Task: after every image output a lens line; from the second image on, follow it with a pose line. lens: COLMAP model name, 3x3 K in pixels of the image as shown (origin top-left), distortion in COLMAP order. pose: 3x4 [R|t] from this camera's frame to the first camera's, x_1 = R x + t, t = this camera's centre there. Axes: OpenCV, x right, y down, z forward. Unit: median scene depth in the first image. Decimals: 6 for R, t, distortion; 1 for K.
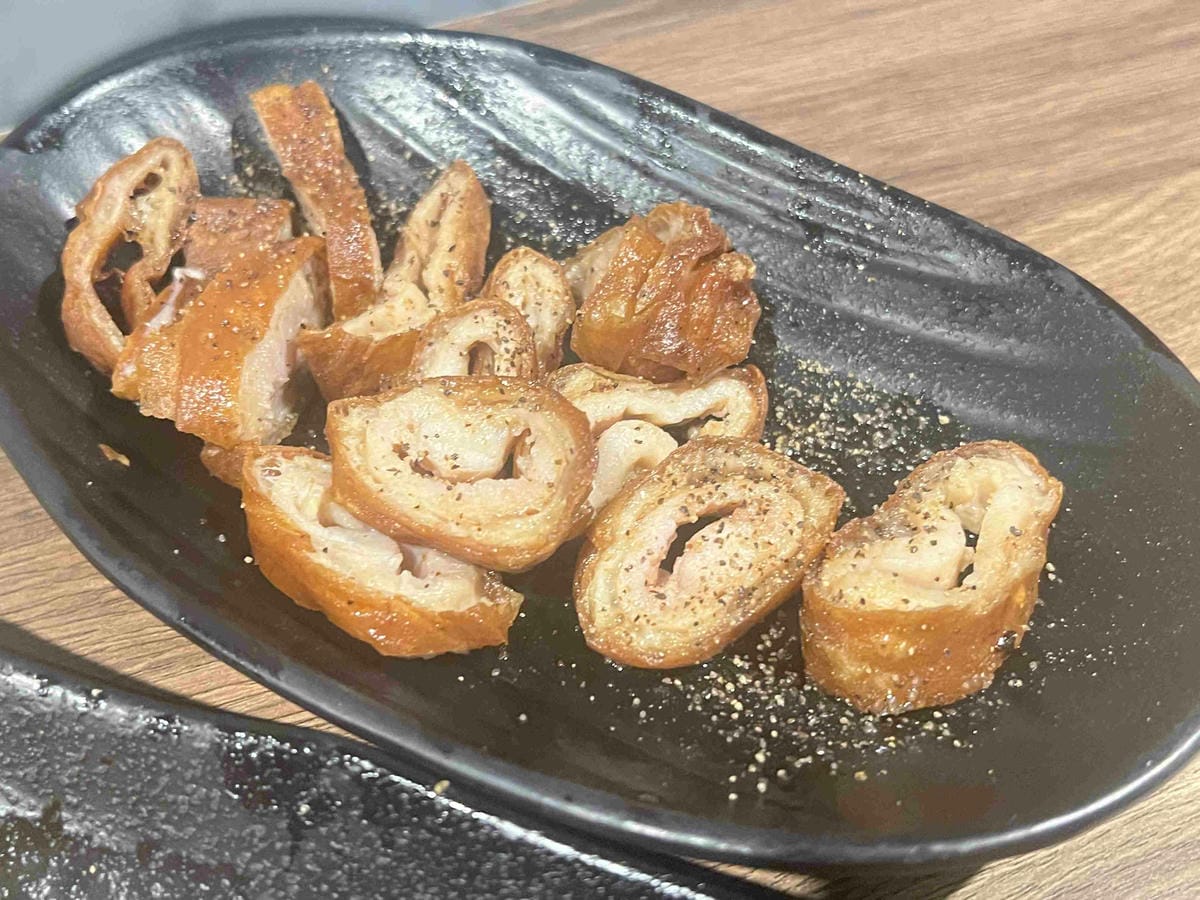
lens RADIAL K [[1460.2, 0, 600.0], [0, 1460.2, 450.0], [0, 0, 1]] dist [0.160879, -0.643831]
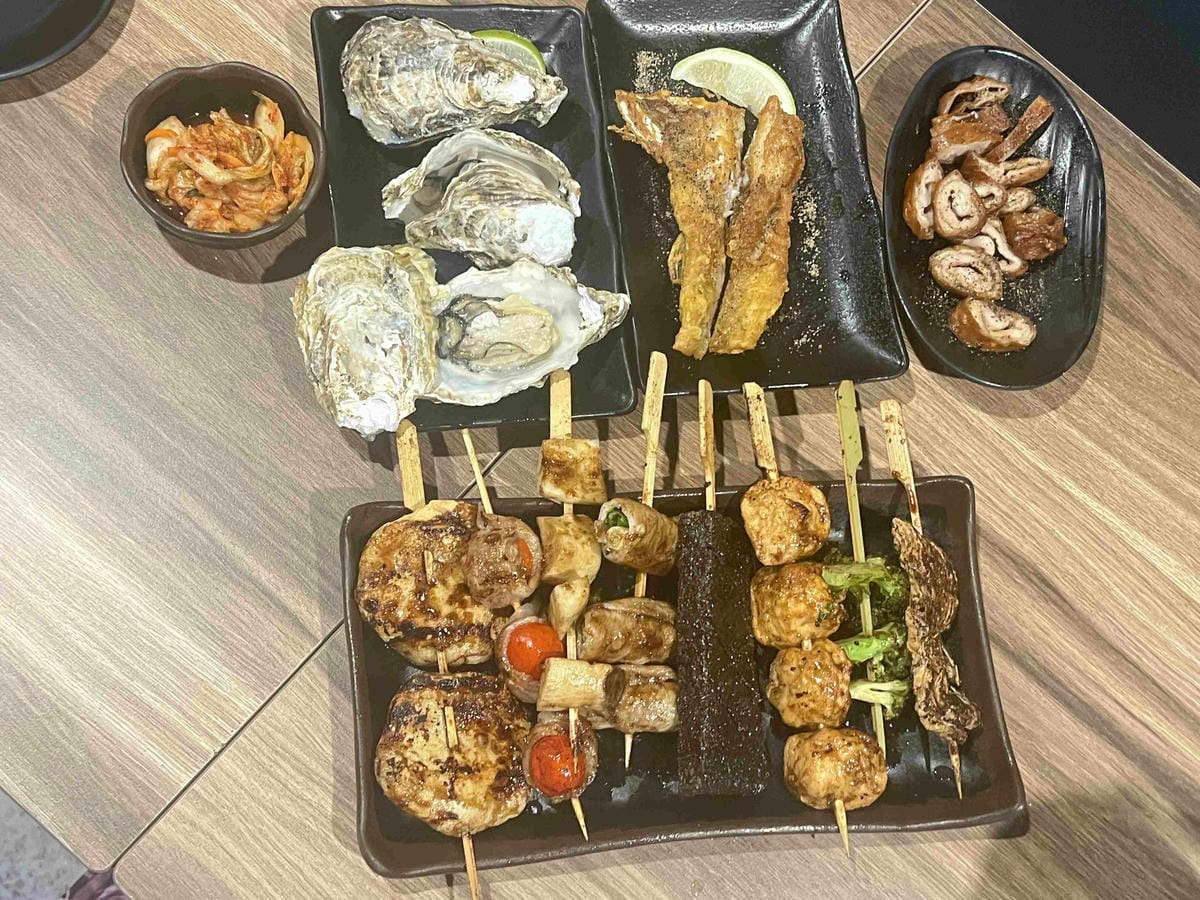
lens RADIAL K [[1460.2, 0, 600.0], [0, 1460.2, 450.0], [0, 0, 1]] dist [0.160879, -0.643831]
pose [[0.439232, 0.878489, -0.187970, 0.737024], [-0.792128, 0.477419, 0.380269, -0.391358], [0.423802, -0.018130, 0.905573, -2.748806]]
